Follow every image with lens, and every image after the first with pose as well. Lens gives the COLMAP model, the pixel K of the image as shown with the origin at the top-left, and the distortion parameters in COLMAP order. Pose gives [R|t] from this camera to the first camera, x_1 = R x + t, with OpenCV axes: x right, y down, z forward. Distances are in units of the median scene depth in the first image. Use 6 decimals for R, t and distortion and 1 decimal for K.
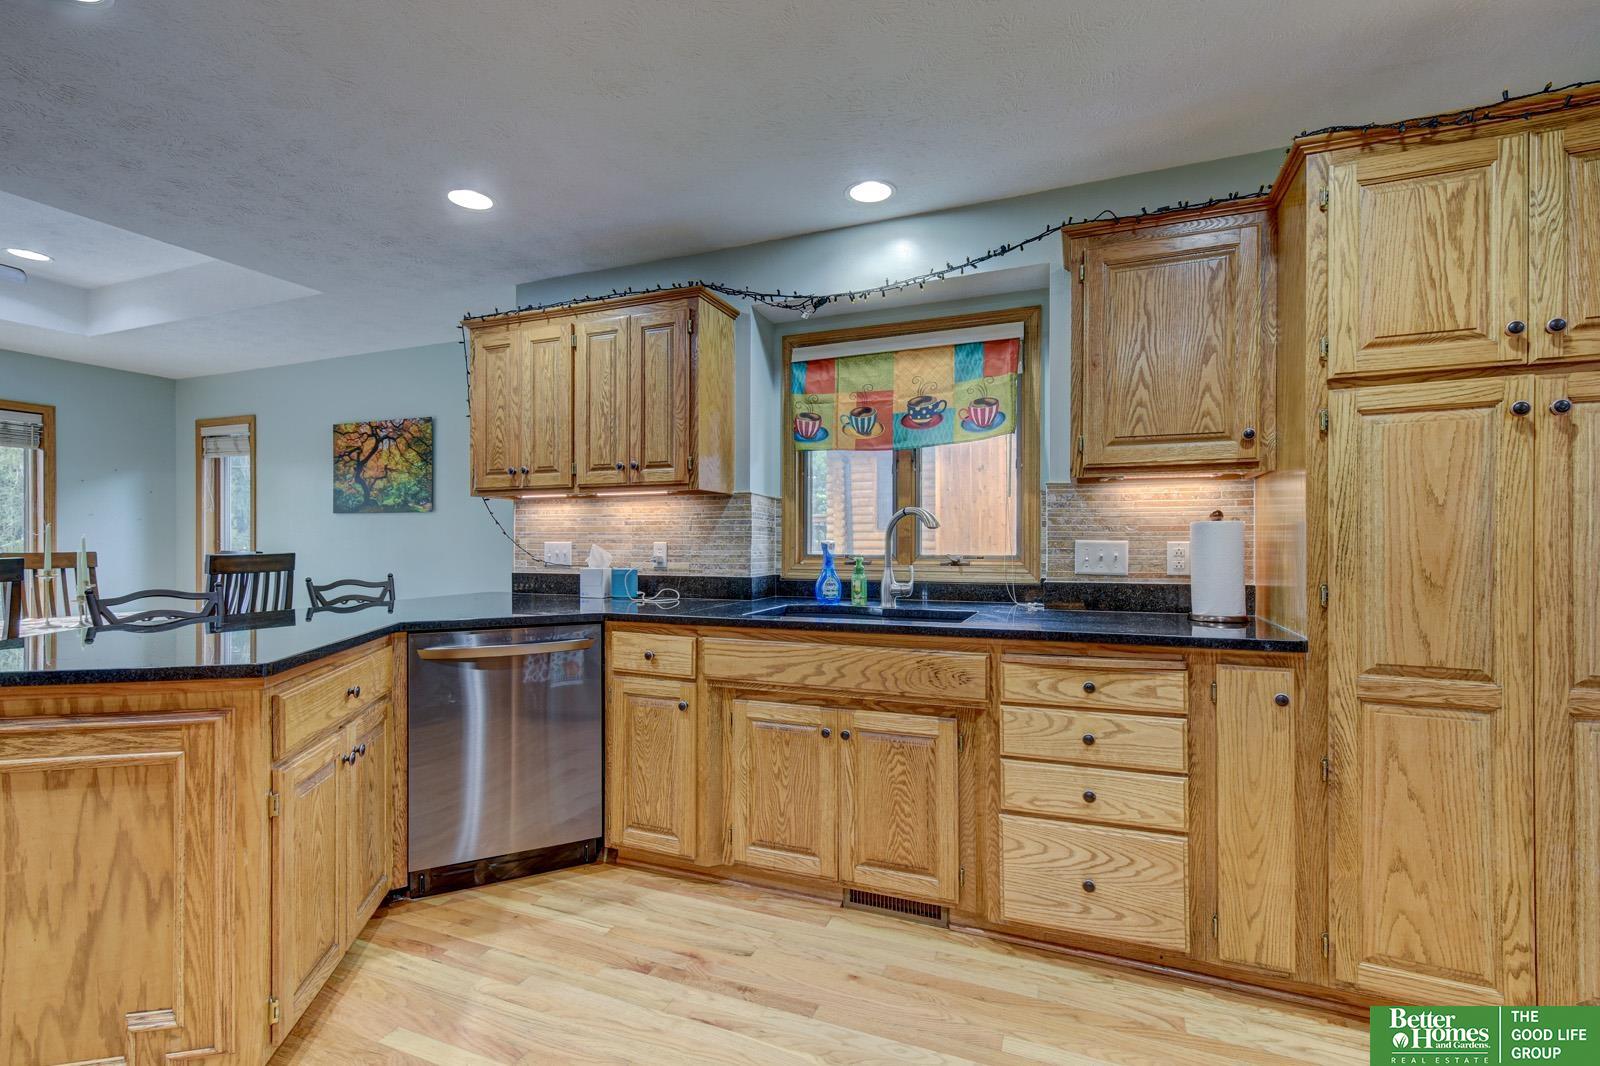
lens RADIAL K [[714.9, 0, 793.4], [0, 714.9, 545.2], [0, 0, 1]] dist [0.011983, -0.000571]
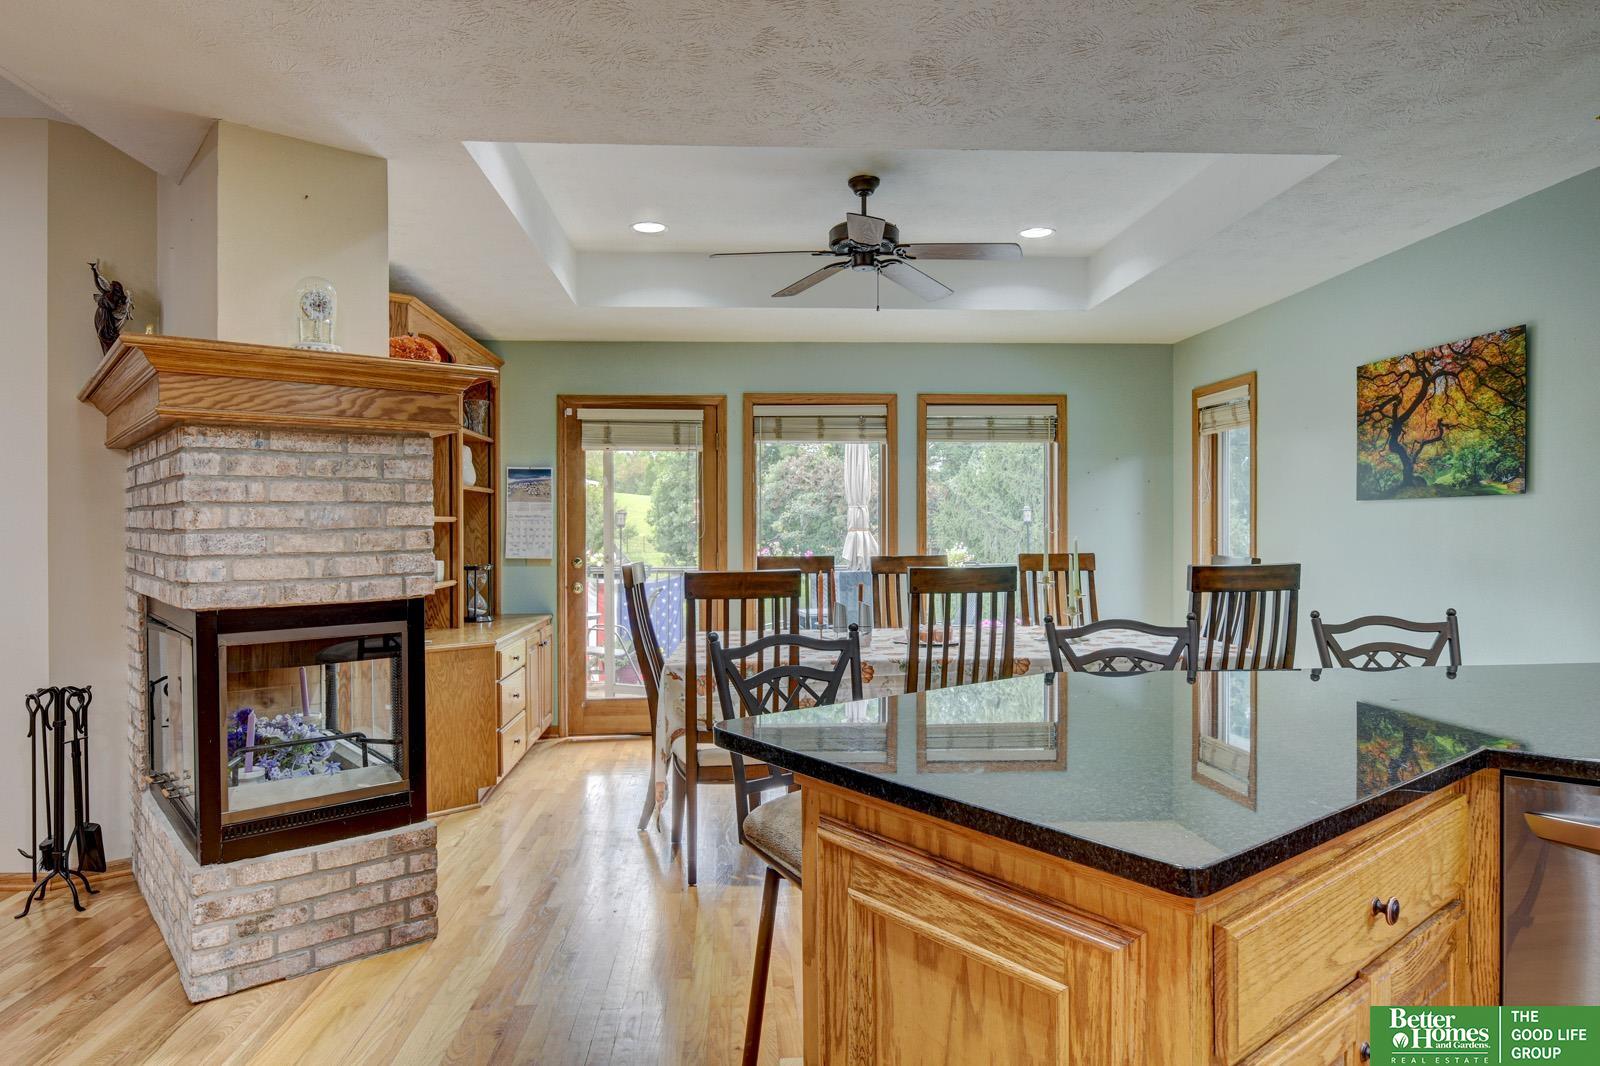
lens RADIAL K [[935.6, 0, 791.0], [0, 935.6, 535.7], [0, 0, 1]] dist [0.001692, -0.015247]
pose [[0.438244, 0.004065, -0.898847, -0.191707], [-0.001880, 0.999992, 0.003606, -0.028915], [0.898854, 0.000109, 0.438248, 0.311427]]
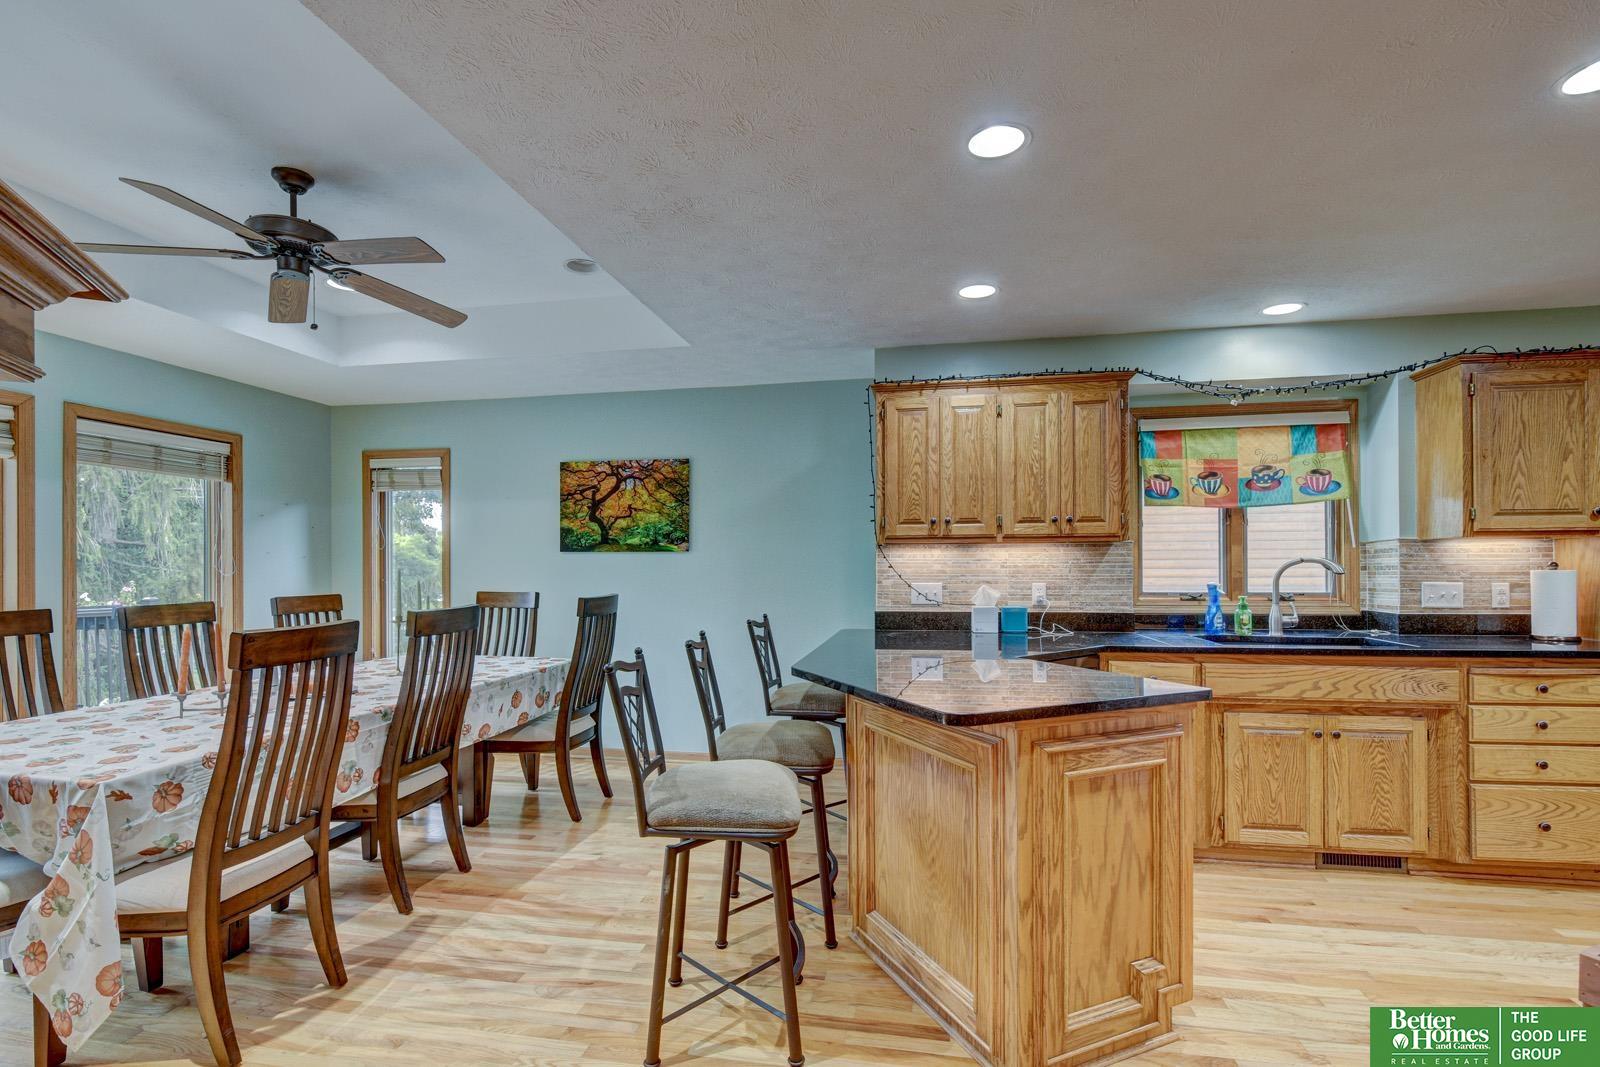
lens RADIAL K [[728.7, 0, 799.9], [0, 728.7, 568.3], [0, 0, 1]] dist [0.002253, -0.006158]
pose [[0.979854, -0.003084, 0.199690, -1.057177], [0.004012, 0.999983, -0.004245, -0.033308], [-0.199673, 0.004961, 0.979850, -0.096359]]
